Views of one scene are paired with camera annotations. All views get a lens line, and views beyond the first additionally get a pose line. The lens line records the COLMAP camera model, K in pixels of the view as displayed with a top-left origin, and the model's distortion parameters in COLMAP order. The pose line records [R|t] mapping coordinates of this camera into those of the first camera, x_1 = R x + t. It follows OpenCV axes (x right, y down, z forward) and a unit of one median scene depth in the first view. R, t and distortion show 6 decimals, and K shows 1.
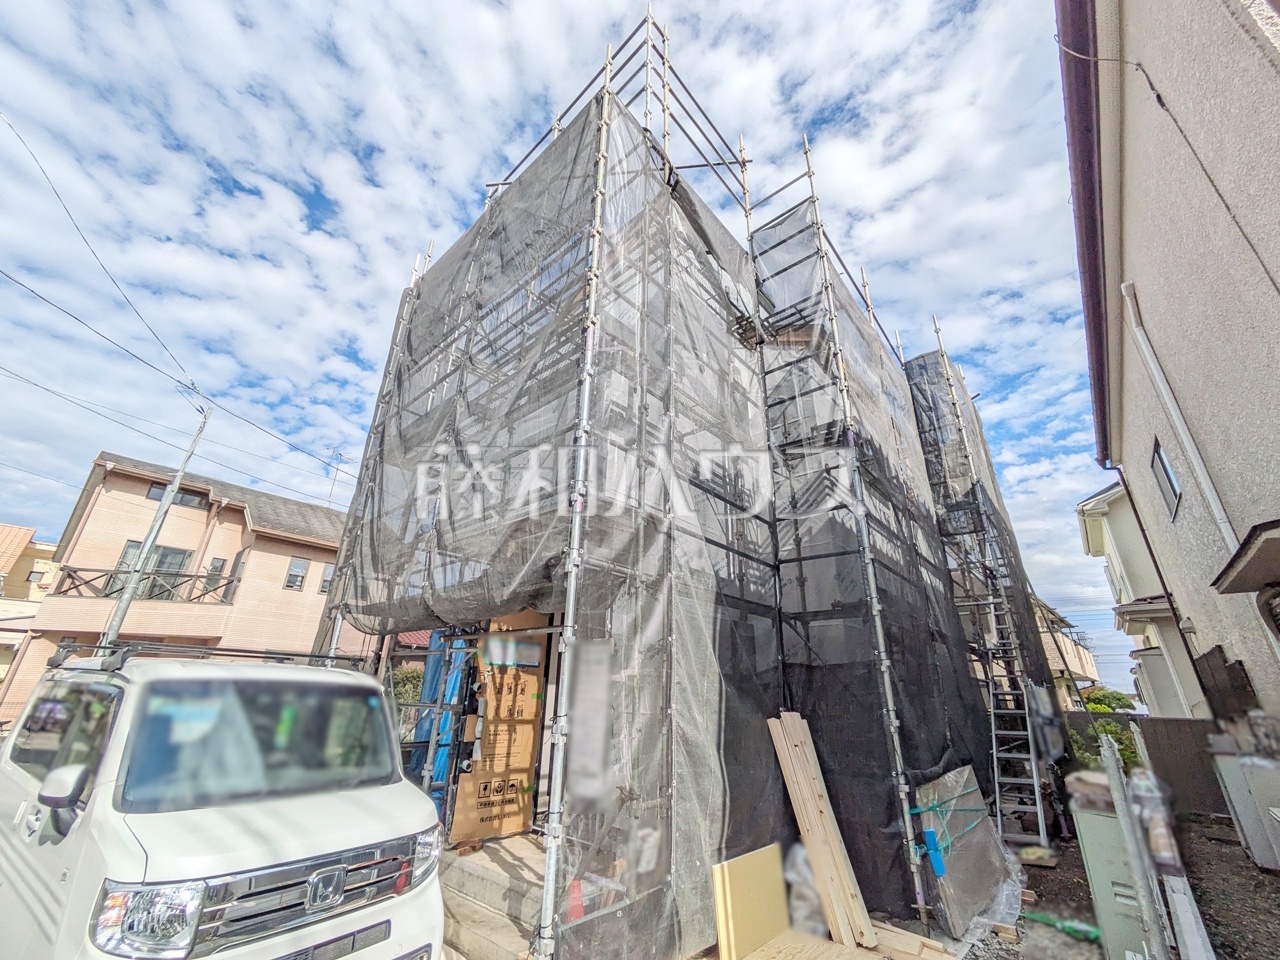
lens RADIAL K [[505.0, 0, 636.7], [0, 505.0, 477.7], [0, 0, 1]] dist [0.001242, 0.000046]
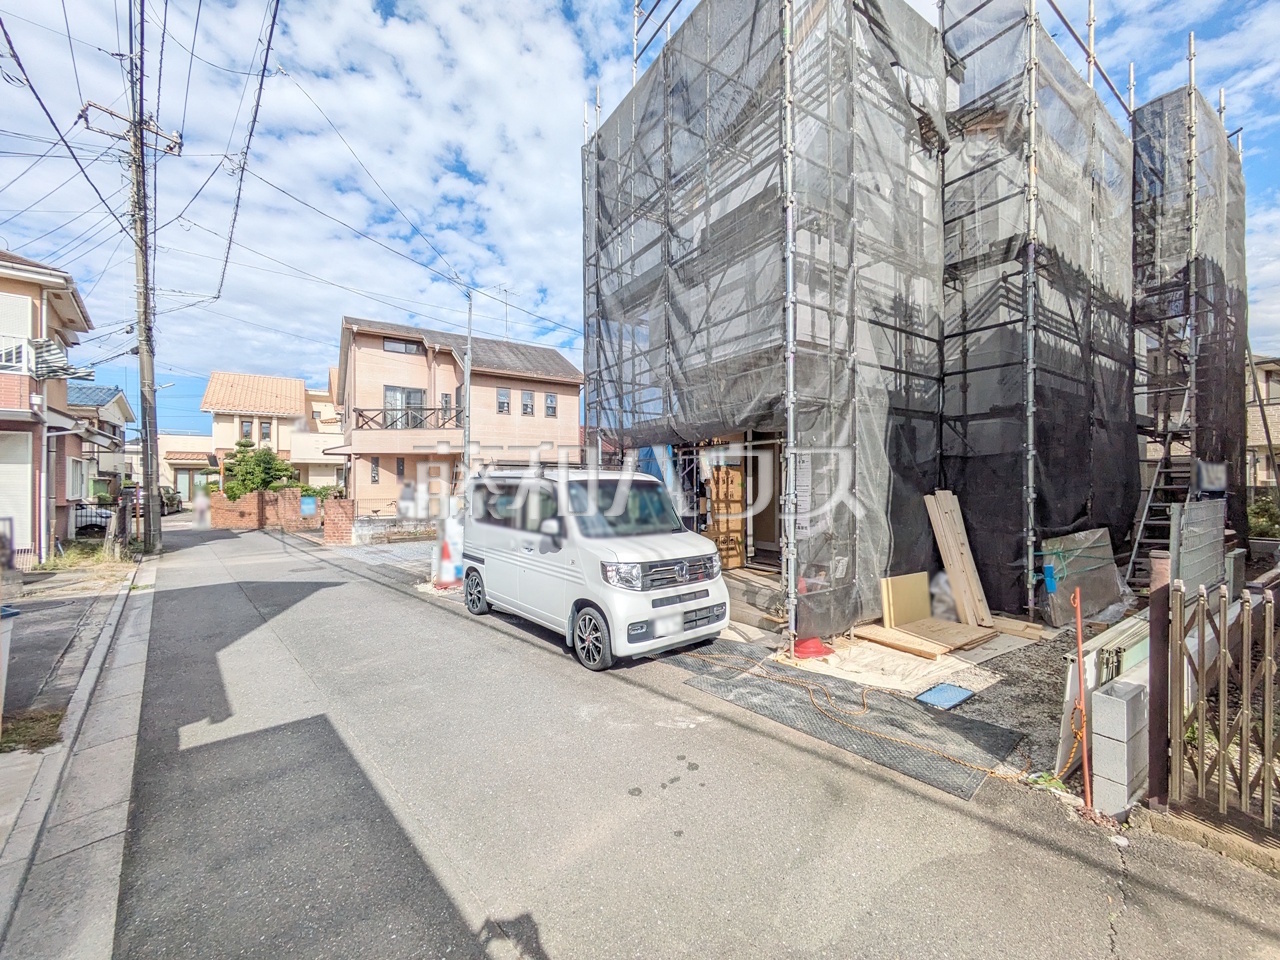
lens RADIAL K [[498.9, 0, 640.0], [0, 498.9, 480.0], [0, 0, 1]] dist [-0.015337, 0.007447]
pose [[0.962295, -0.029462, -0.270409, -0.101924], [0.130955, 0.921505, 0.365623, -0.132159], [0.238411, -0.387248, 0.890617, -0.315364]]
